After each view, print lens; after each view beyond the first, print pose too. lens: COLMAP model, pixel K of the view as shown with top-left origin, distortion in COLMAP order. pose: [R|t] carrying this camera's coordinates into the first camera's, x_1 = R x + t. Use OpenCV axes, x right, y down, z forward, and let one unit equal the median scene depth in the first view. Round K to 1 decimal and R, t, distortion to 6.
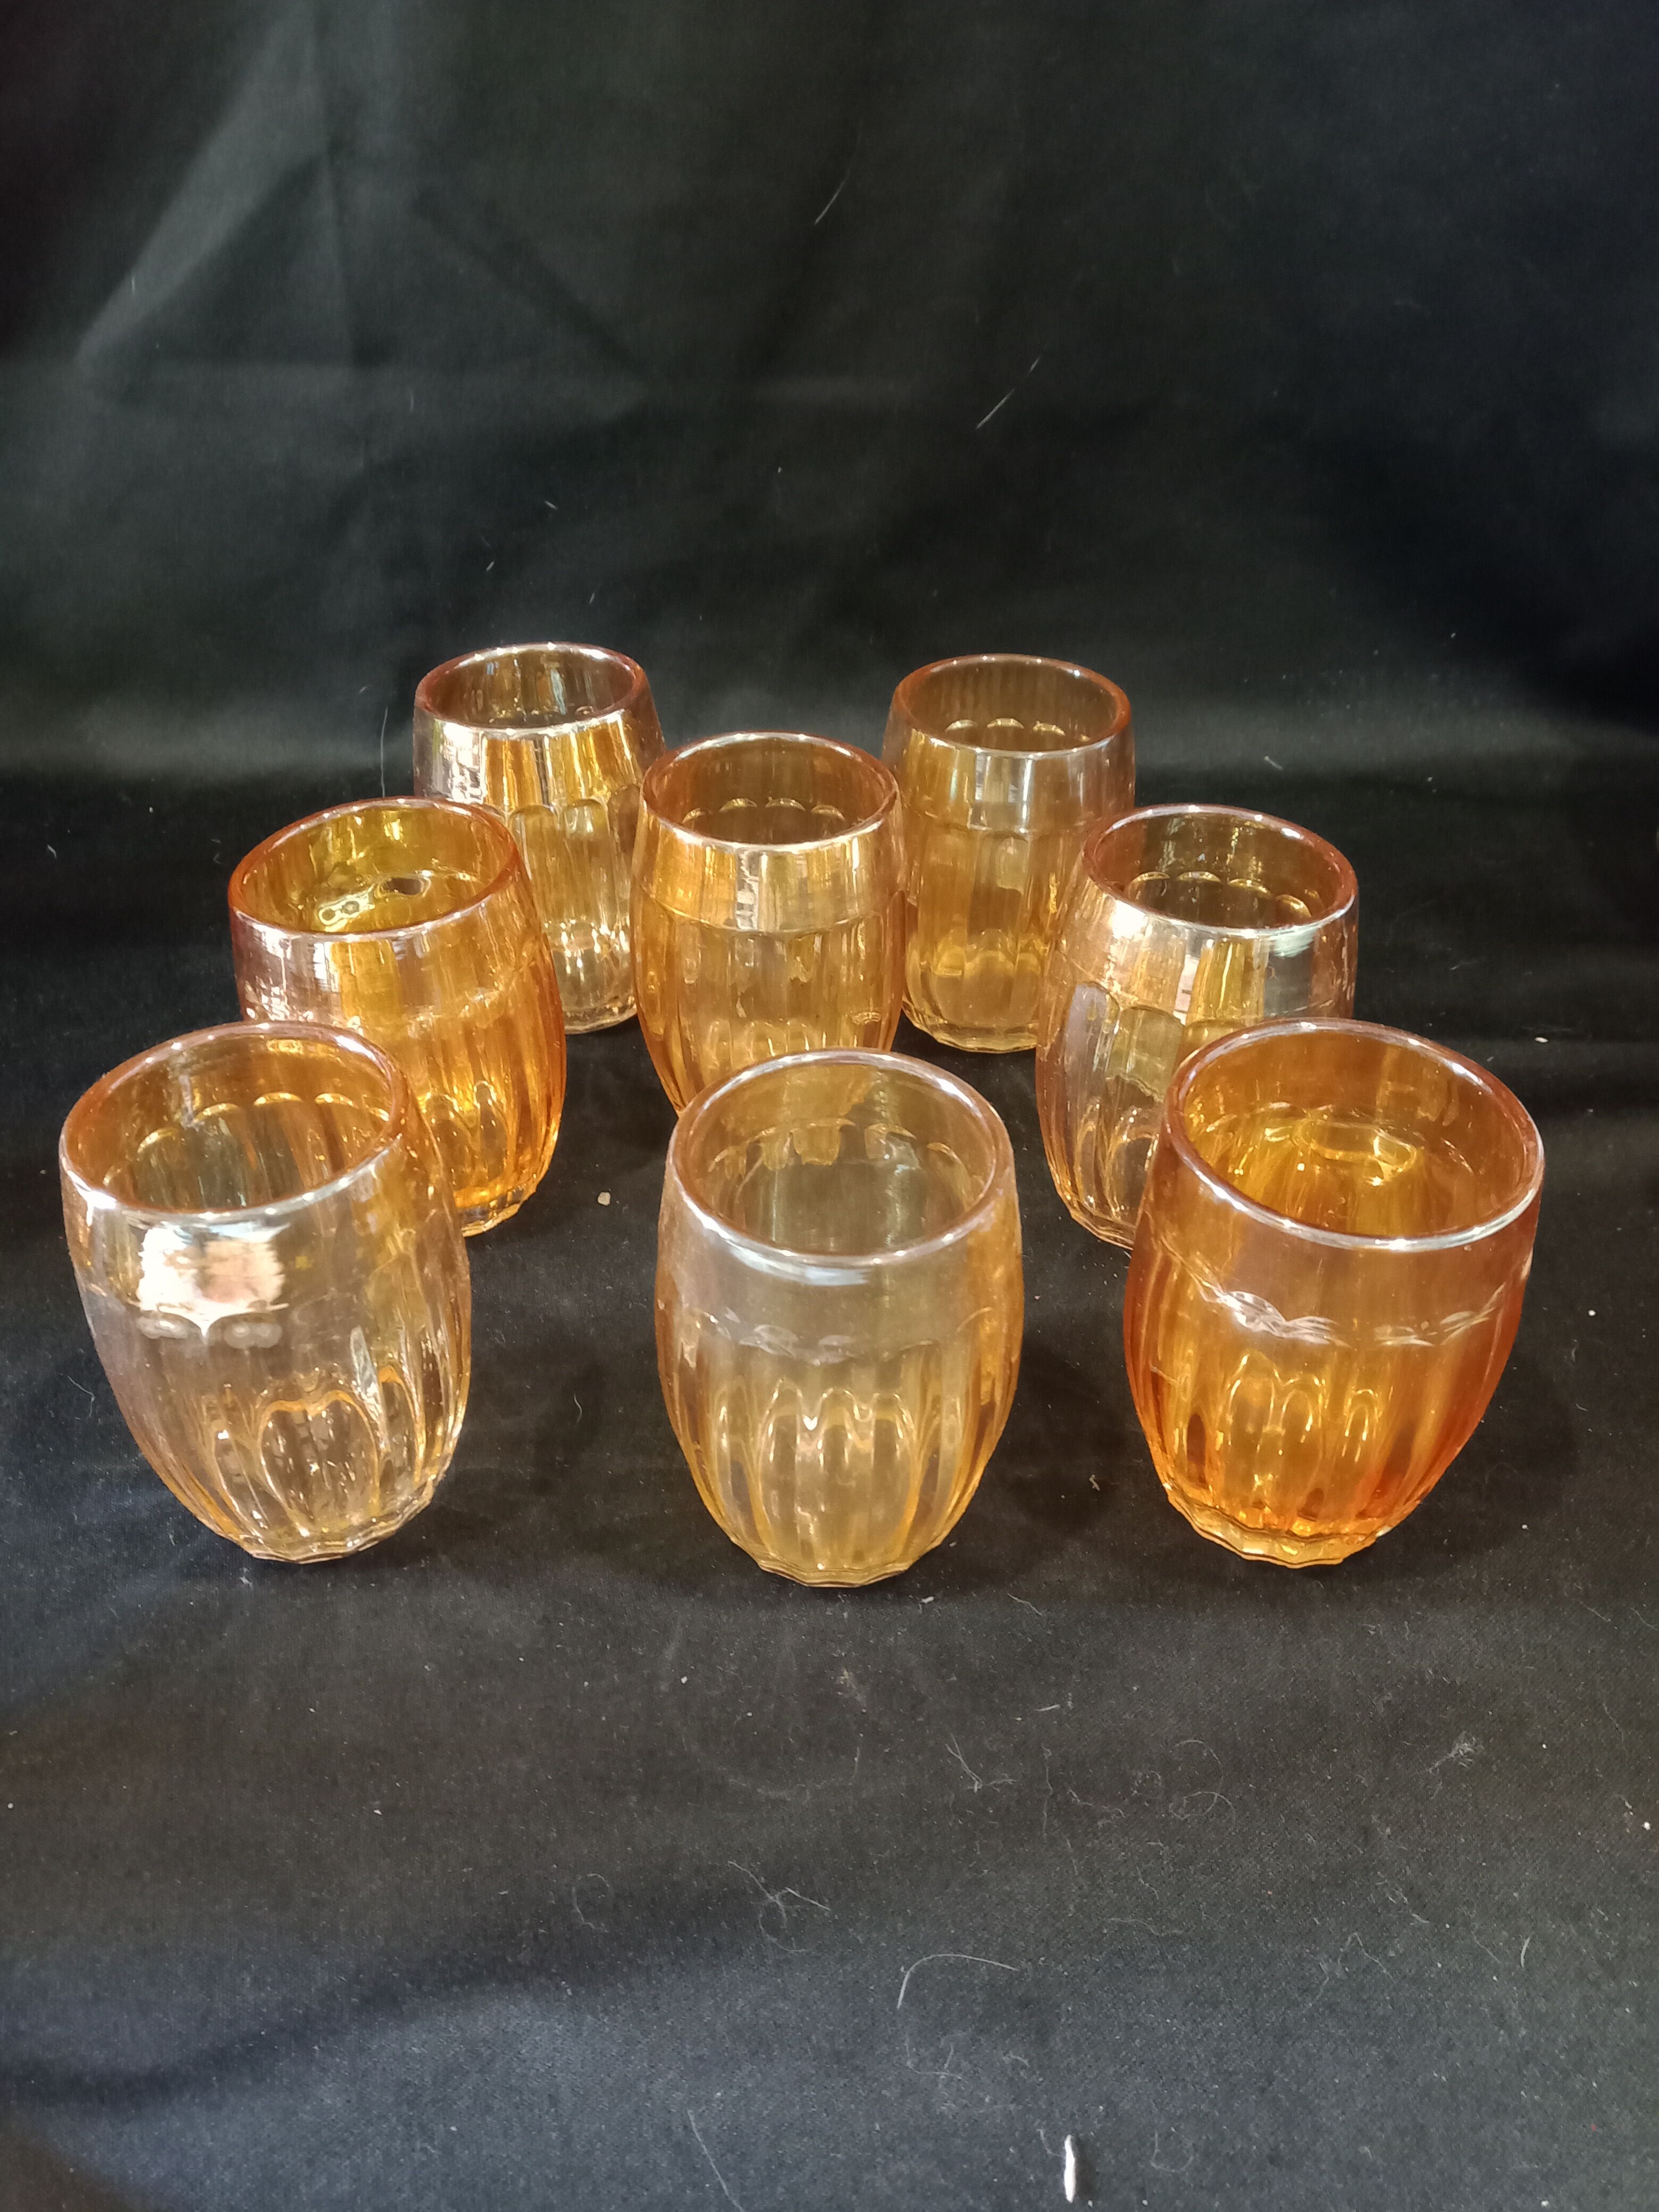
lens RADIAL K [[1829.2, 0, 809.3], [0, 1829.2, 1023.8], [0, 0, 1]] dist [-0.023774, -0.002139]
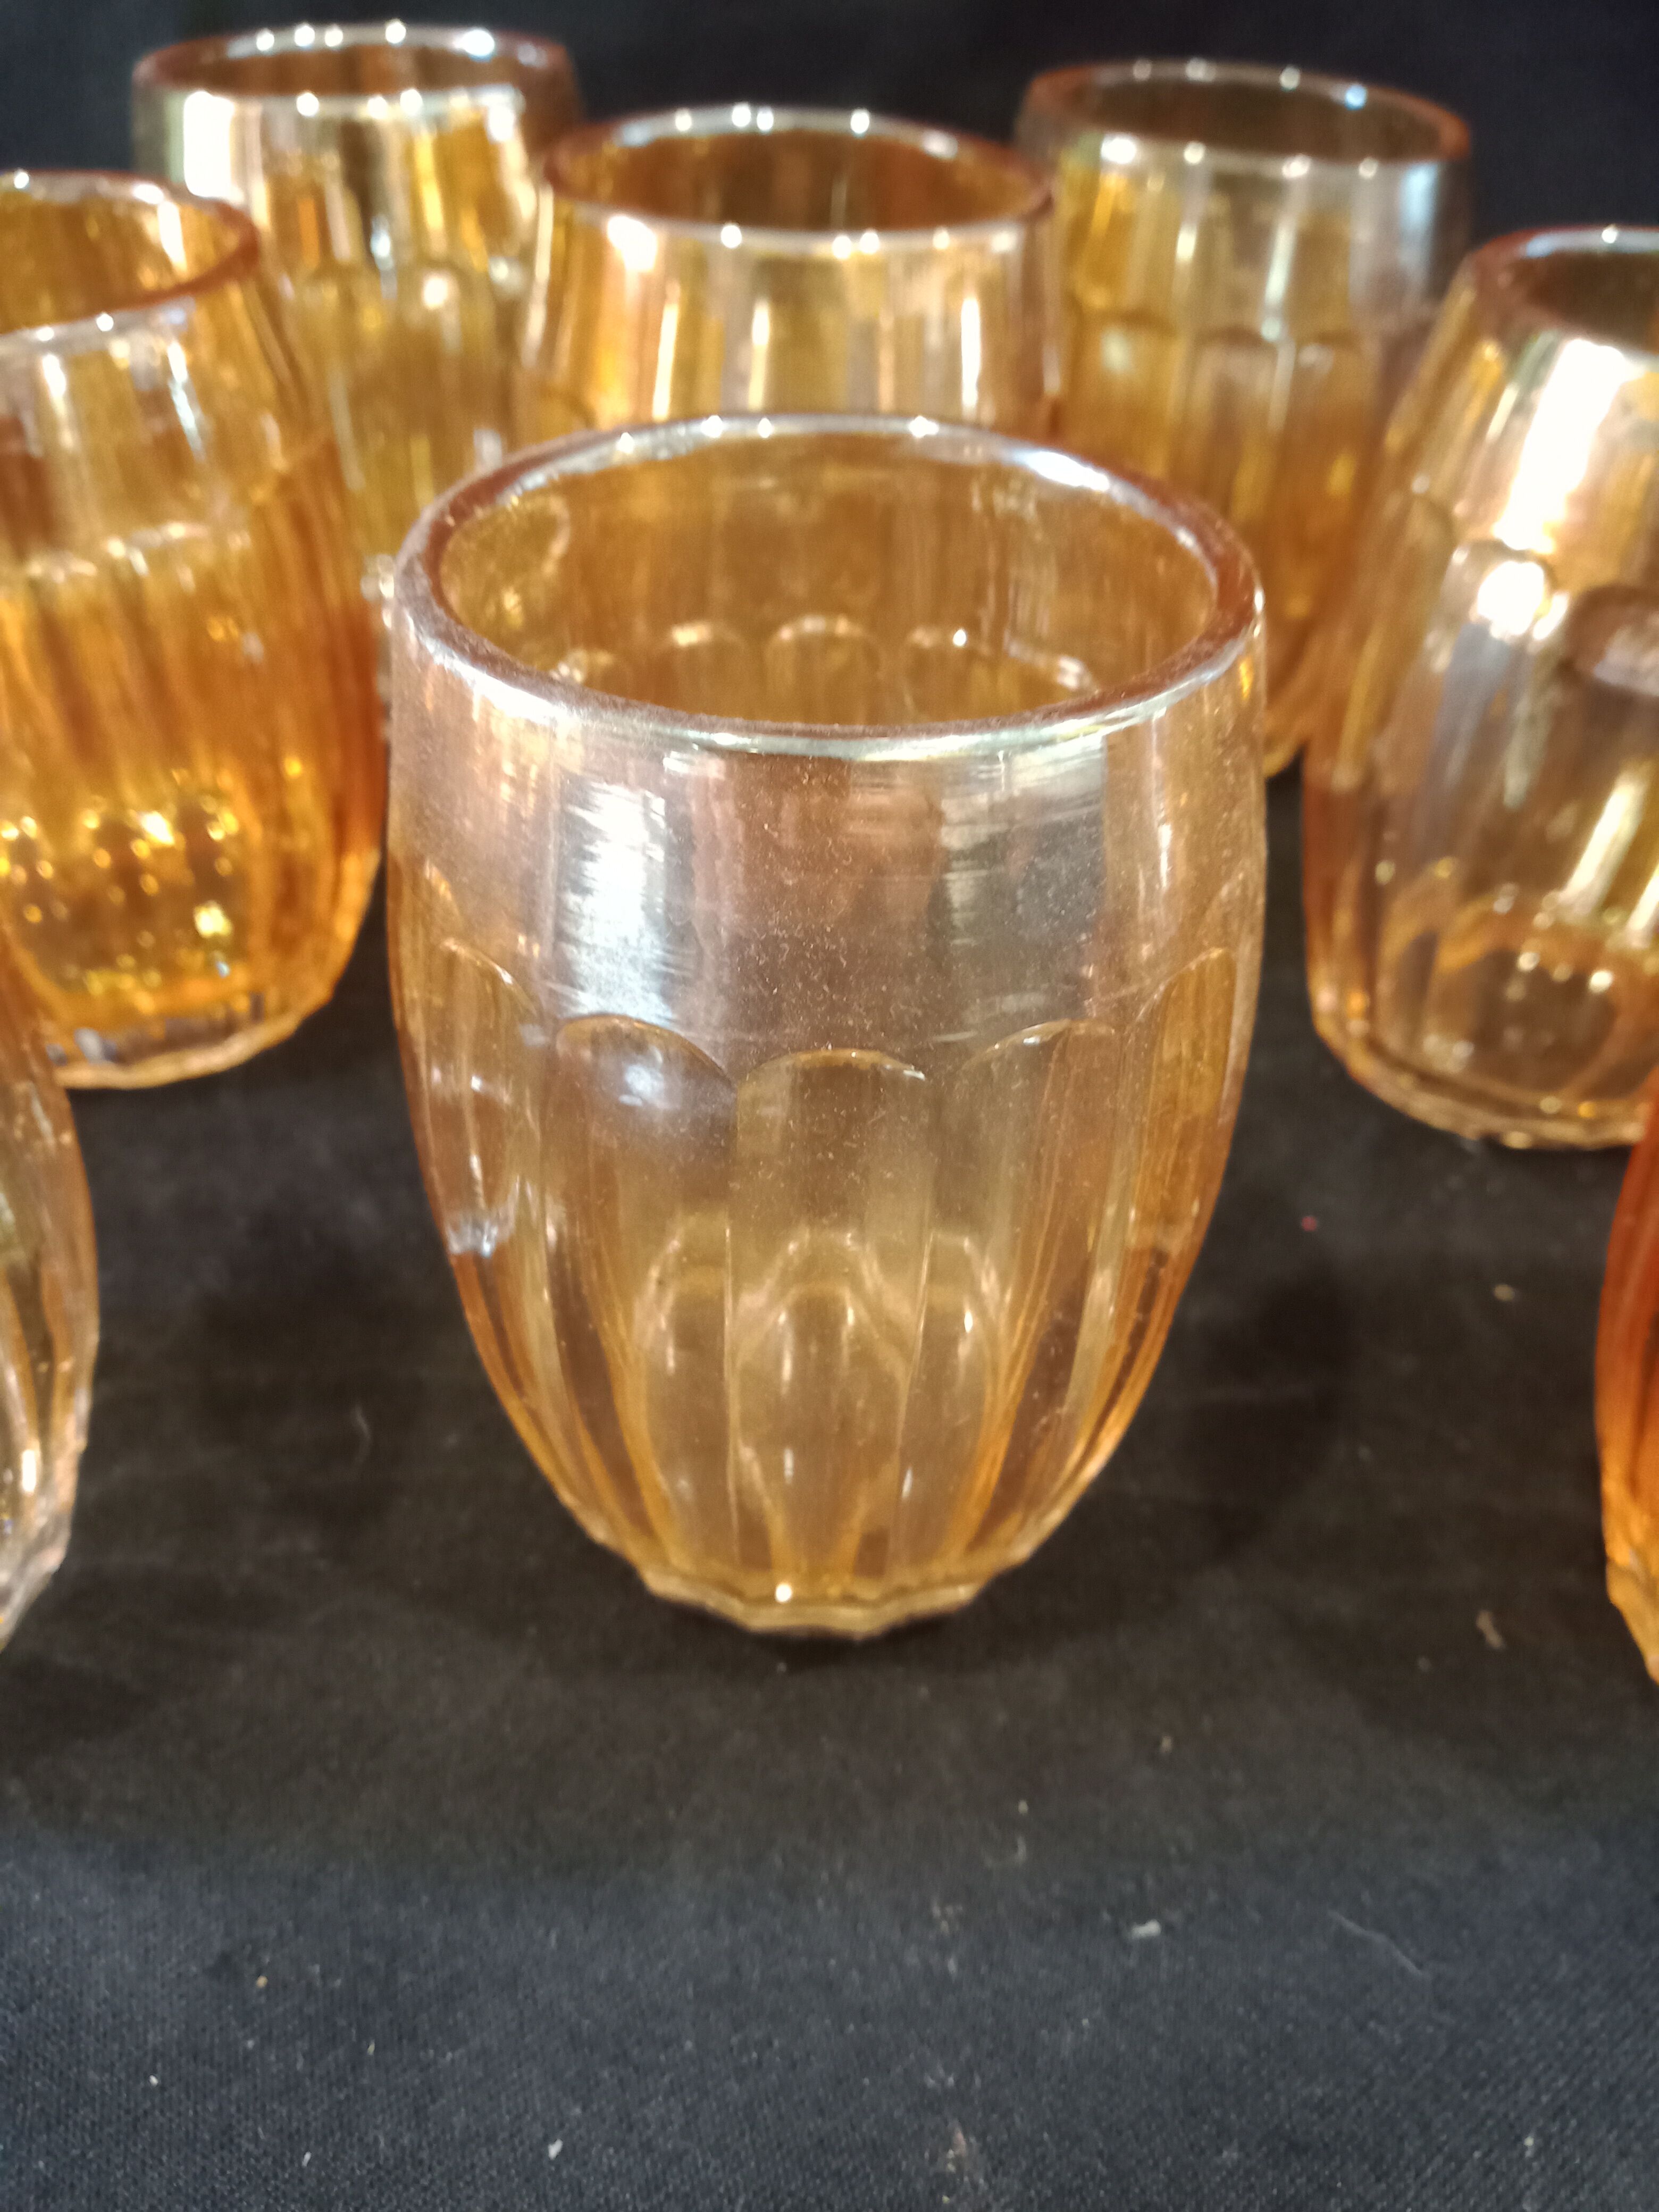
lens RADIAL K [[1829.2, 0, 834.8], [0, 1829.2, 1116.5], [0, 0, 1]] dist [-0.023774, -0.002139]
pose [[0.999202, 0.028852, 0.027635, -0.022264], [-0.031412, 0.994772, 0.097172, 0.084052], [-0.024687, -0.097962, 0.994884, 0.558258]]
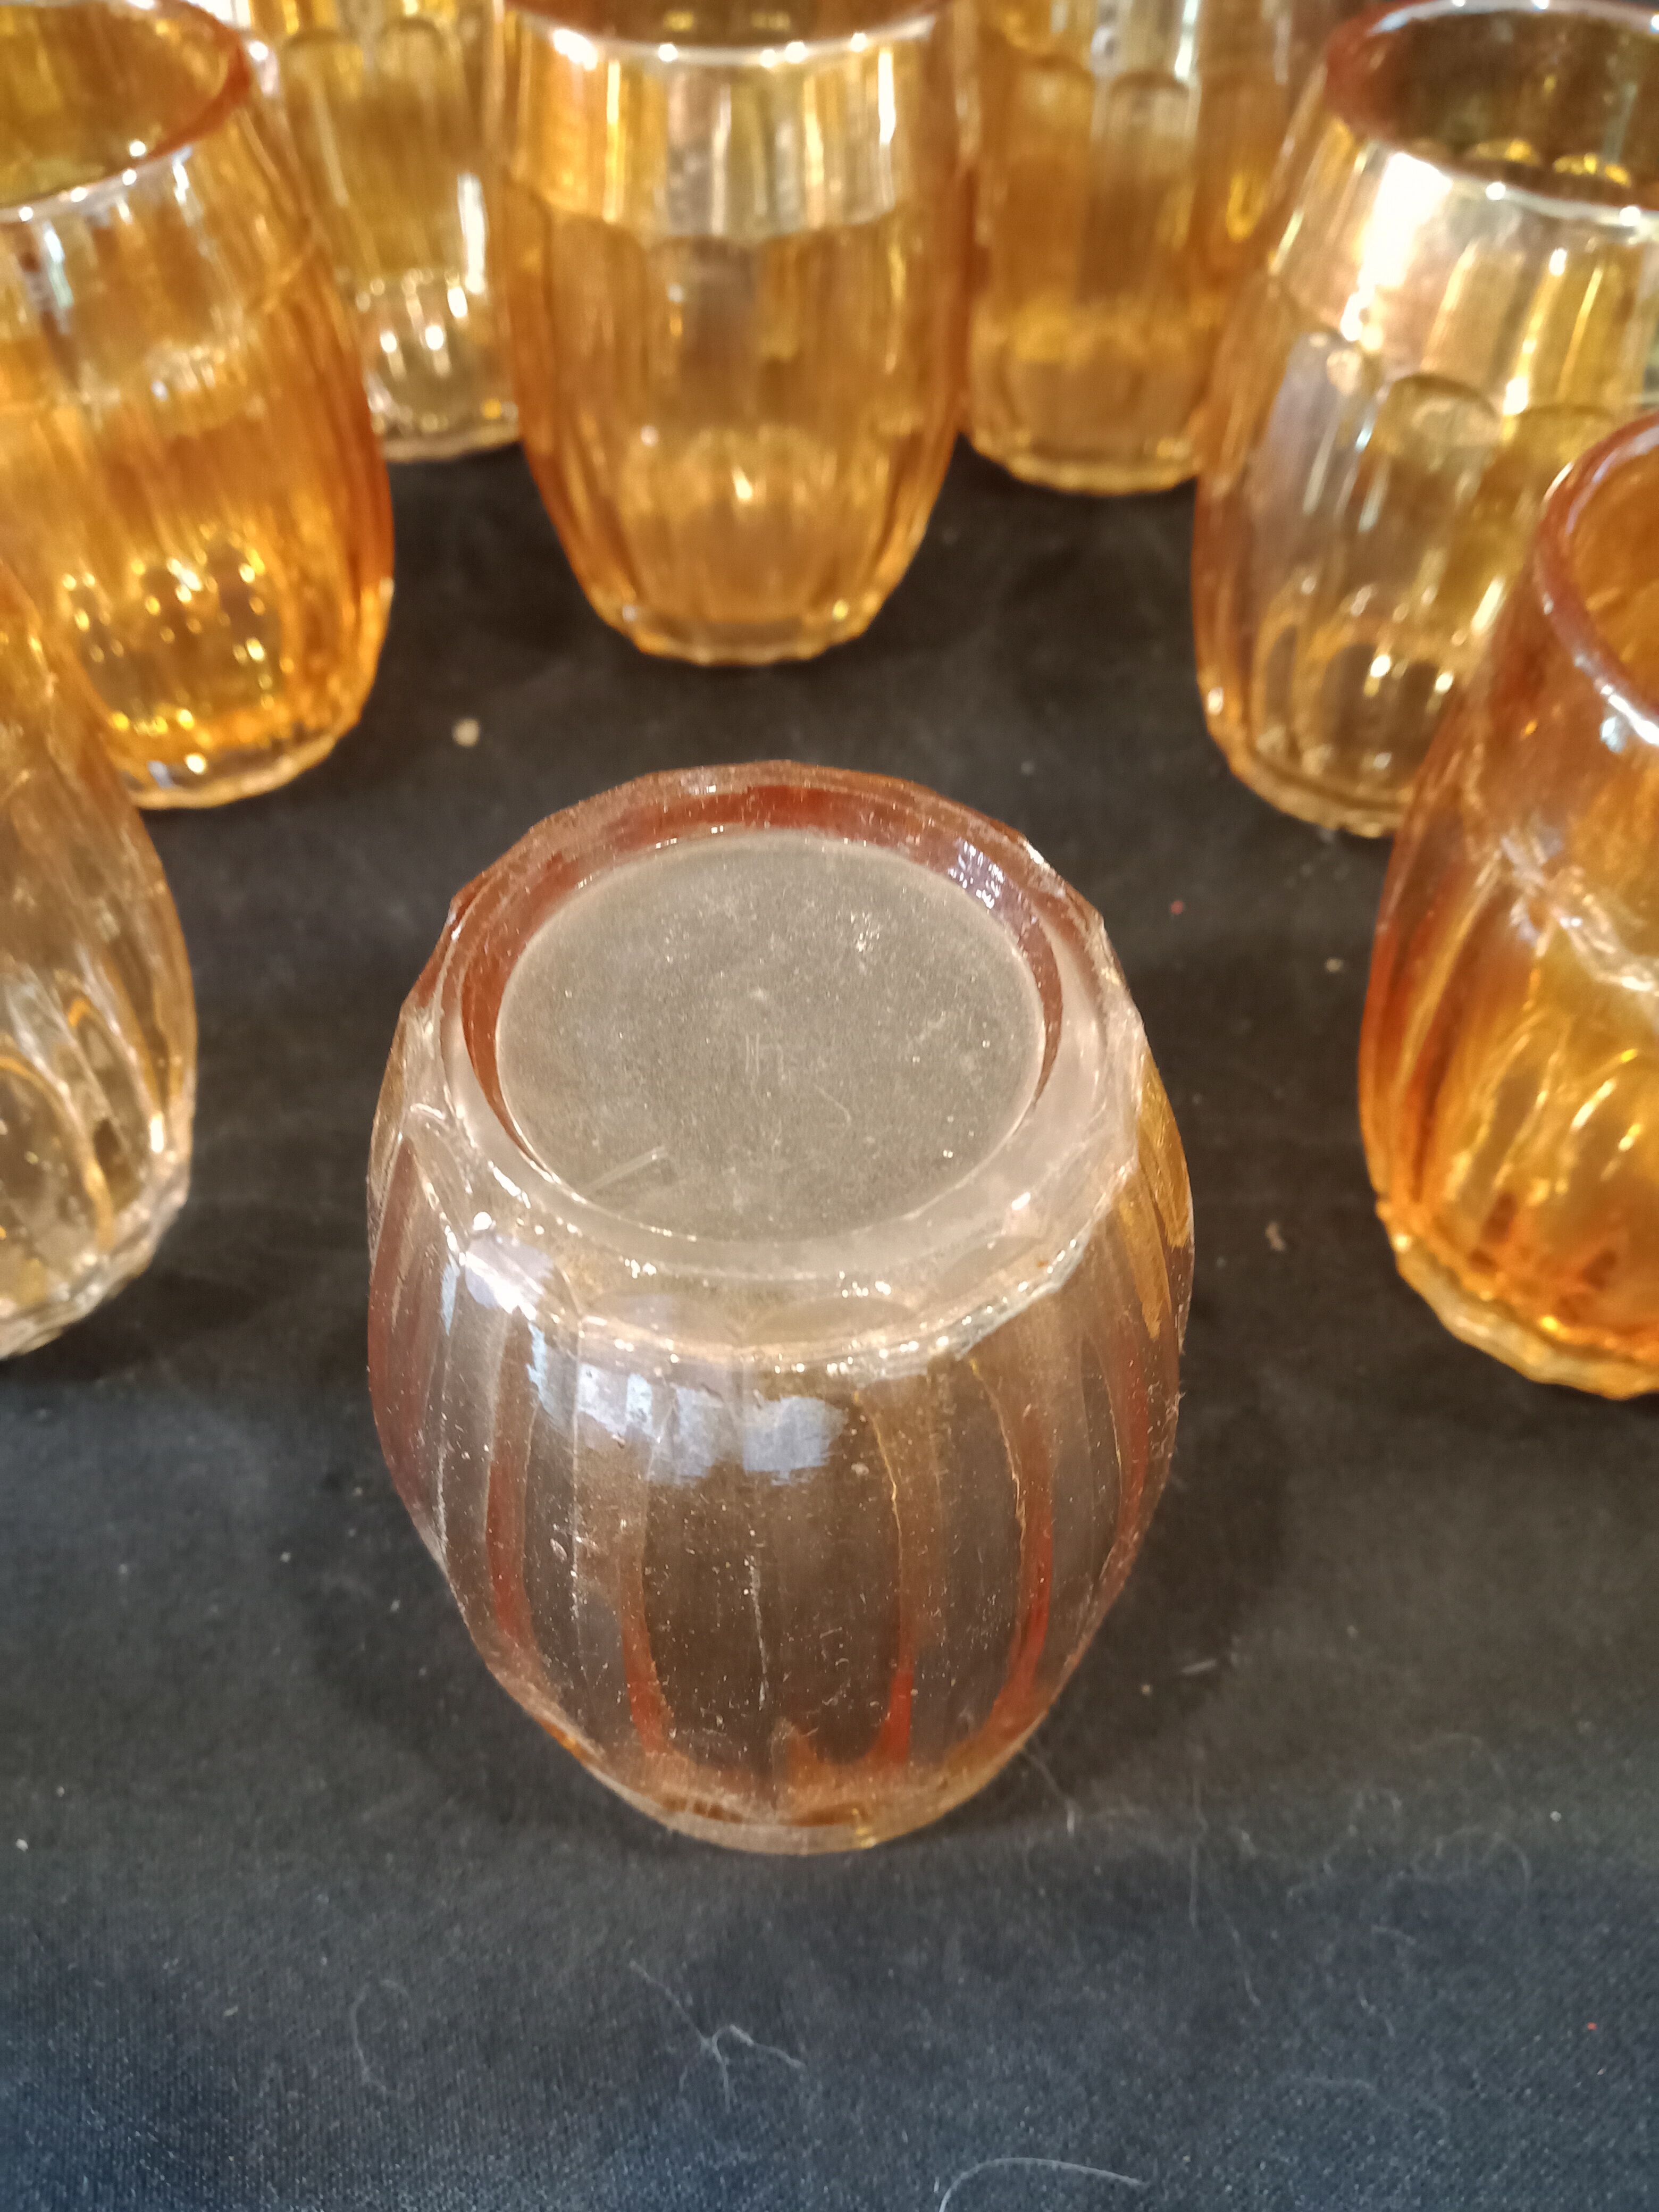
lens RADIAL K [[1829.2, 0, 834.8], [0, 1829.2, 1124.8], [0, 0, 1]] dist [-0.023774, -0.002139]
pose [[0.999968, 0.007981, 0.000556, 0.013097], [-0.007745, 0.948276, 0.317352, 0.029926], [0.002006, -0.317346, 0.948308, 0.445578]]
